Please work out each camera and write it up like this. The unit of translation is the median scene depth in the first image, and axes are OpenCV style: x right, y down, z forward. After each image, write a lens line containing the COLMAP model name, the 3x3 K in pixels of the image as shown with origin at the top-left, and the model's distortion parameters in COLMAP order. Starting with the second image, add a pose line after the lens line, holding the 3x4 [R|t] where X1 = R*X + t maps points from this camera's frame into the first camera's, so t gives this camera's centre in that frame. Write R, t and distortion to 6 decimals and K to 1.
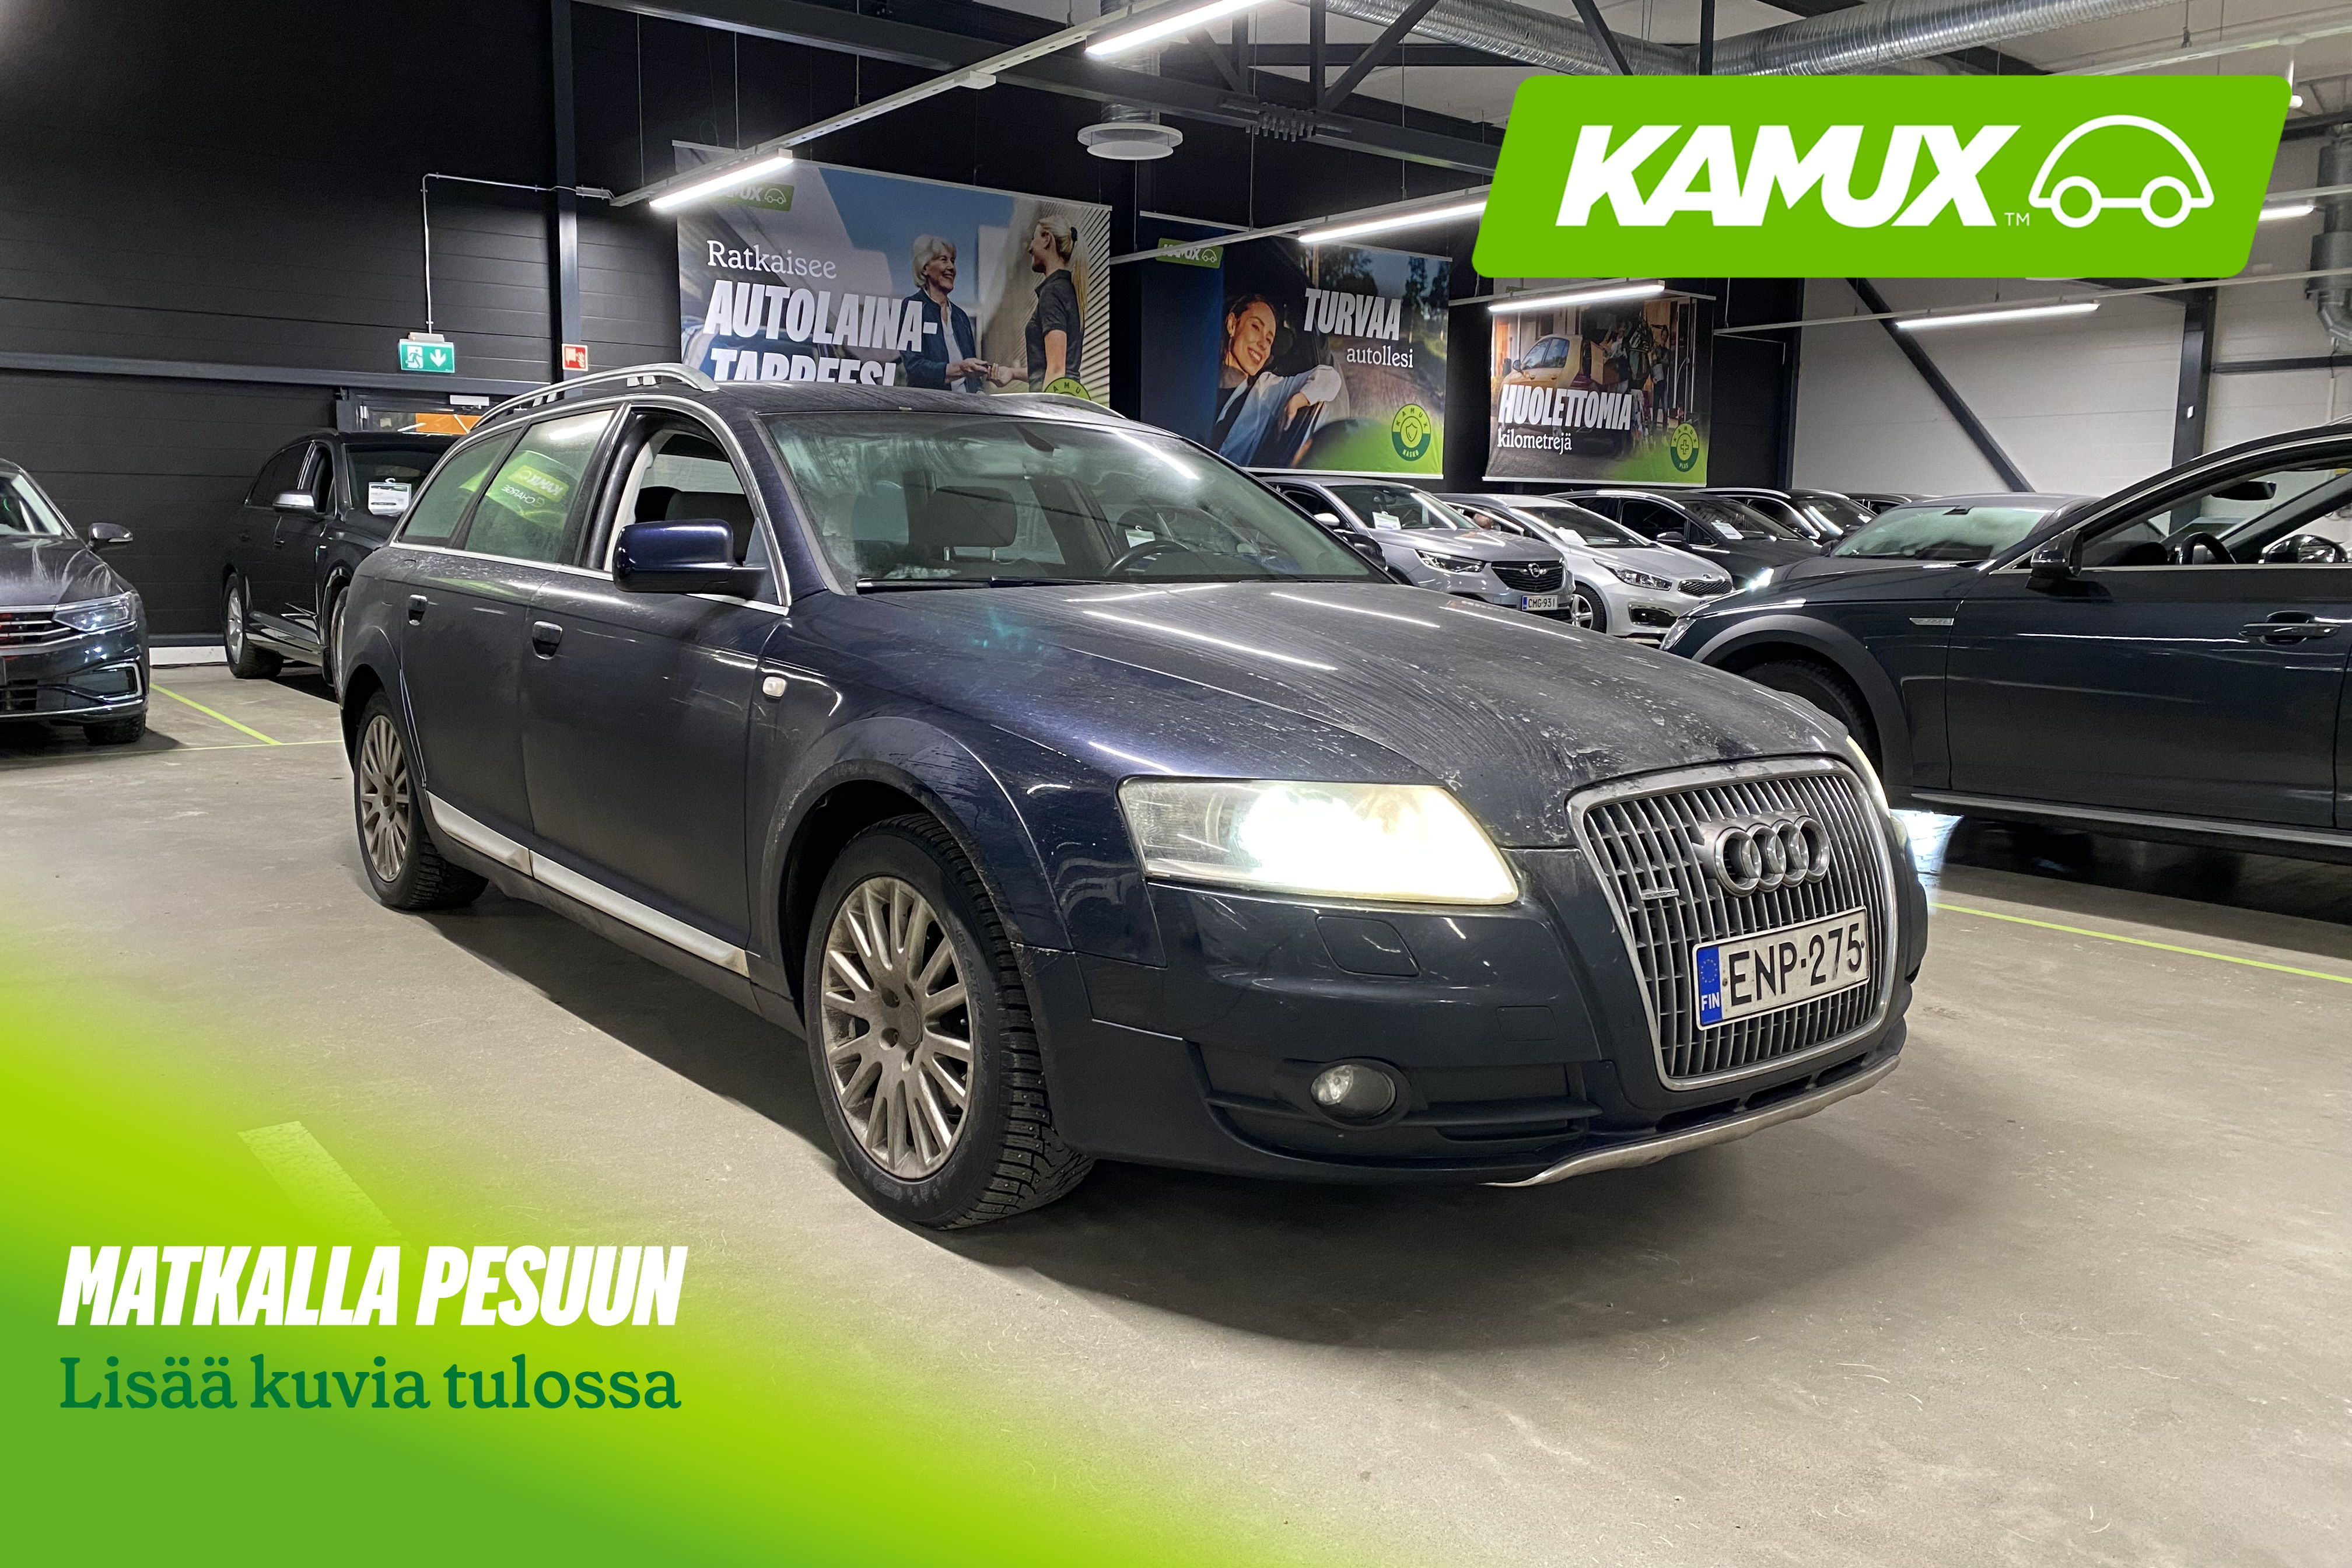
lens RADIAL K [[1740.4, 0, 1176.0], [0, 1740.4, 784.0], [0, 0, 1]] dist [0.000103, 0.000529]
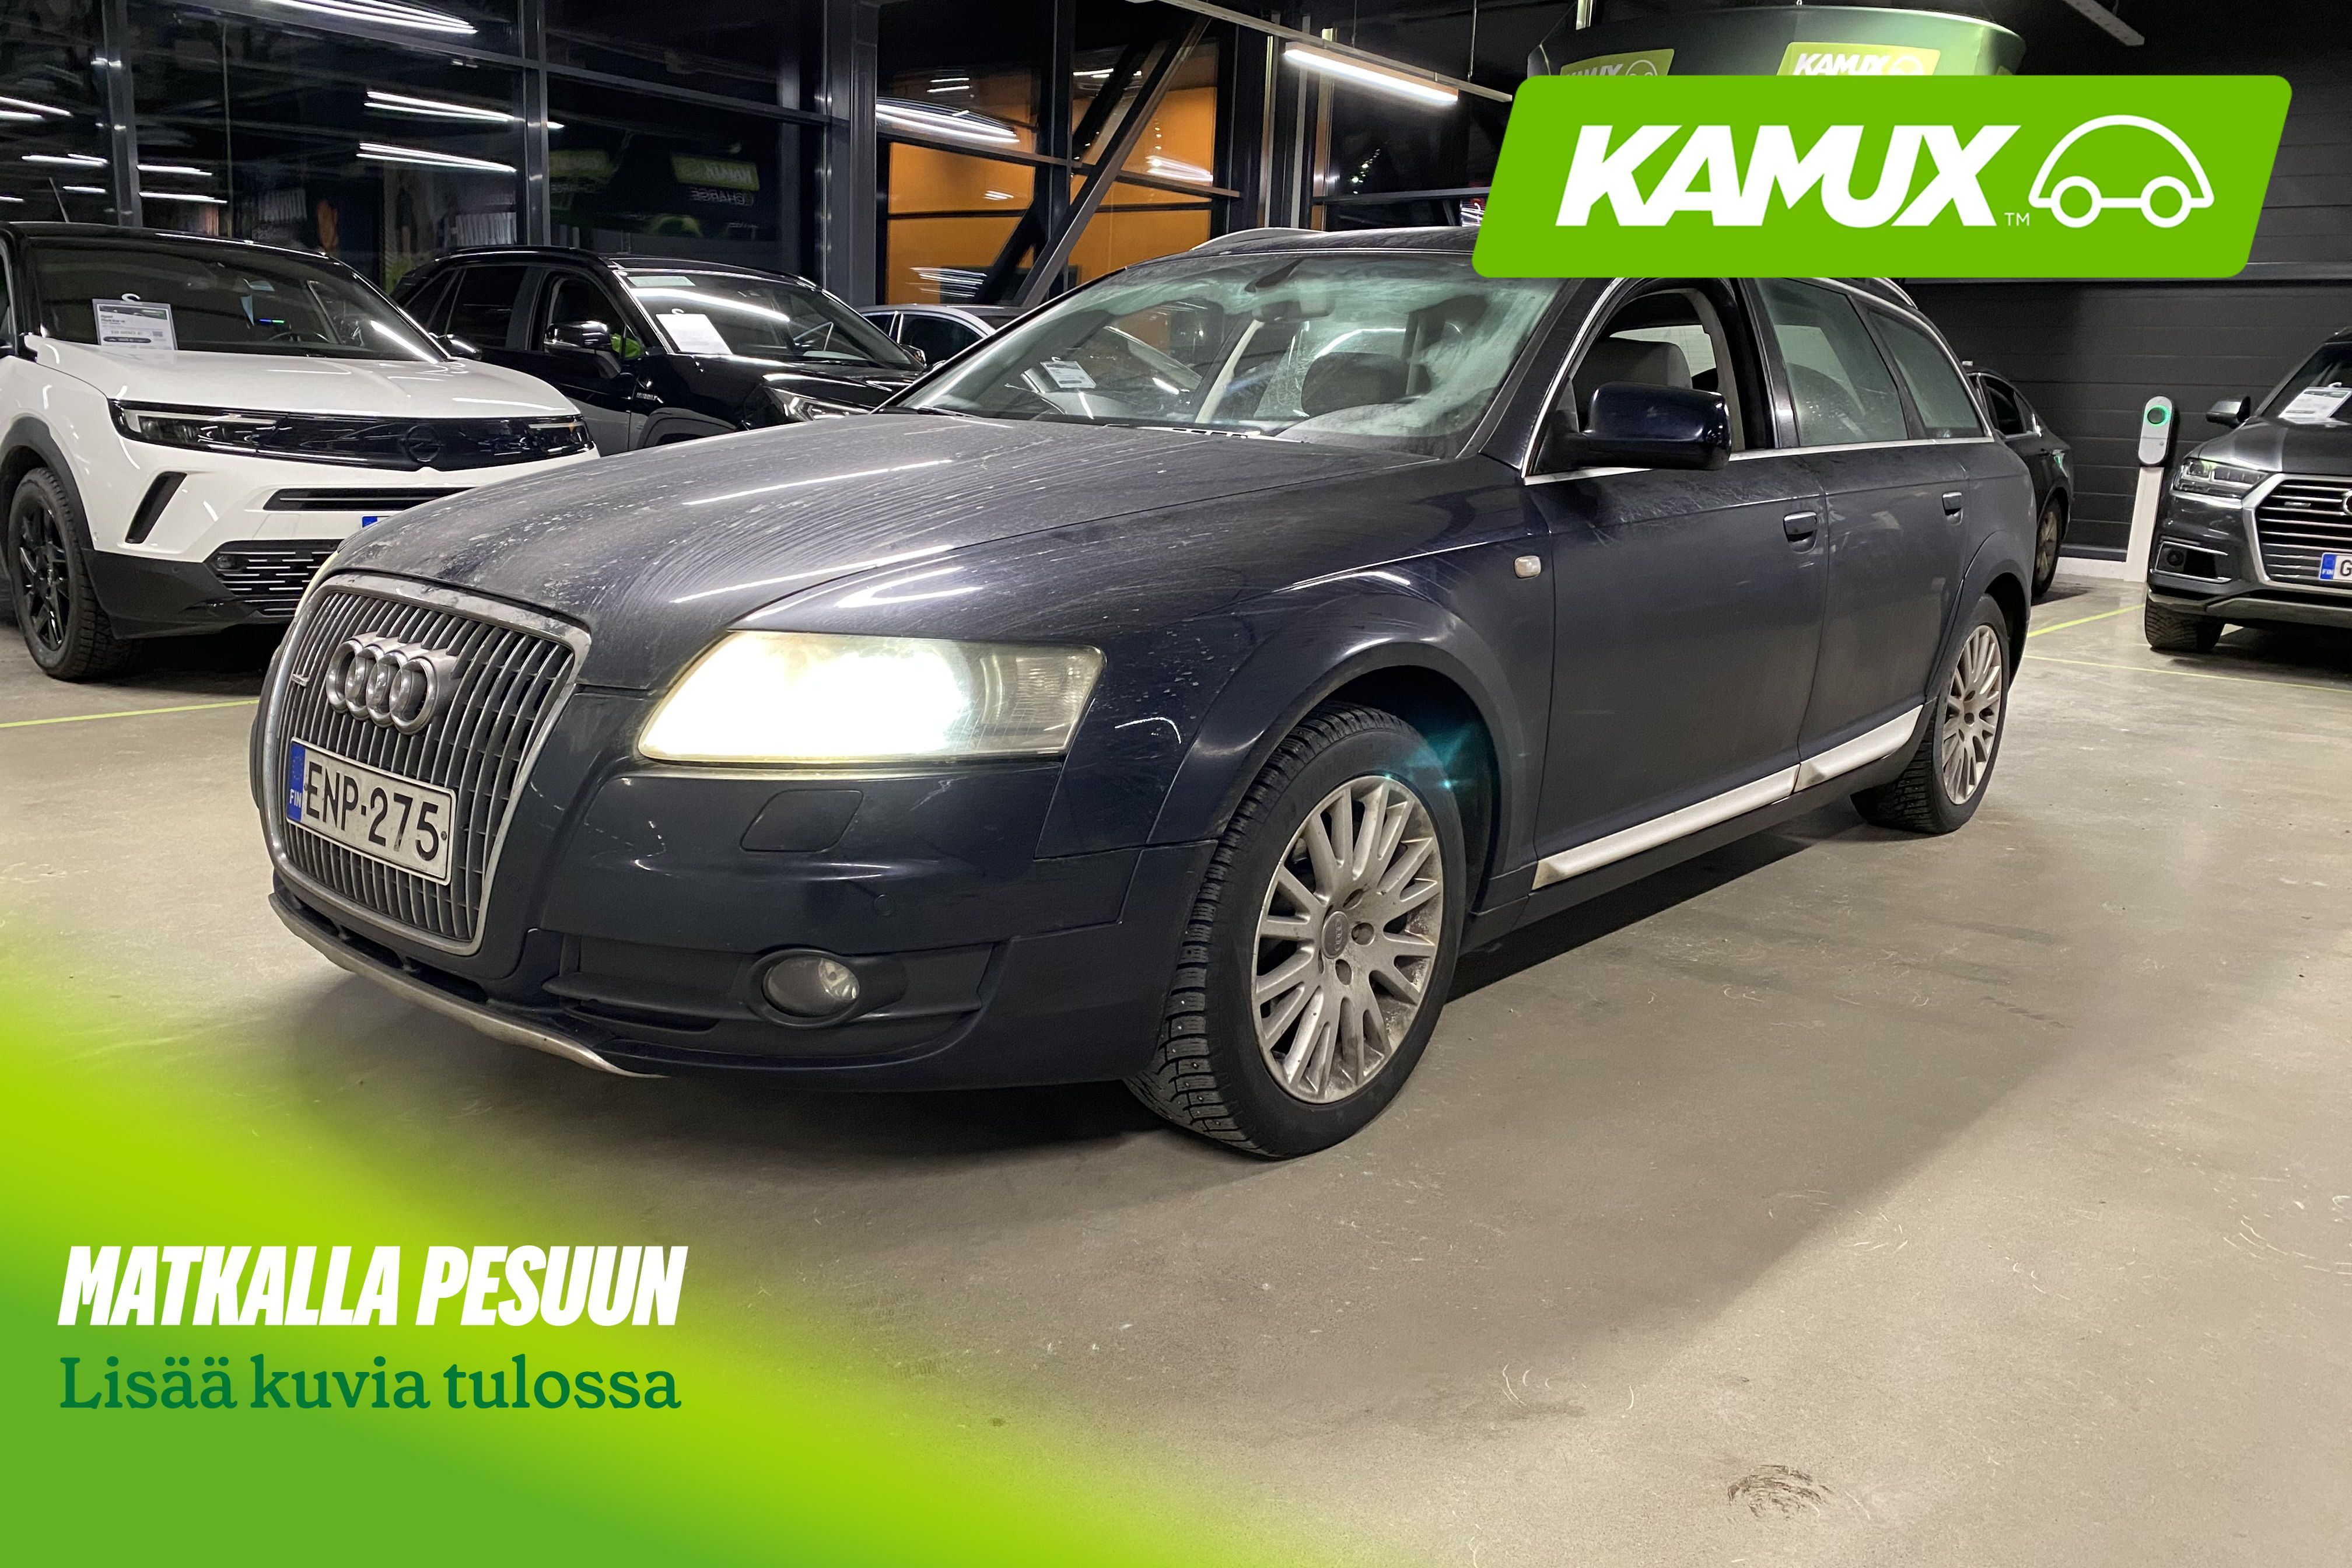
lens RADIAL K [[1740.4, 0, 1176.0], [0, 1740.4, 784.0], [0, 0, 1]] dist [0.000103, 0.000529]
pose [[0.191754, 0.206212, -0.959535, 1.261776], [-0.177231, 0.968880, 0.172803, -0.133543], [0.965308, 0.136924, 0.222333, 1.178331]]
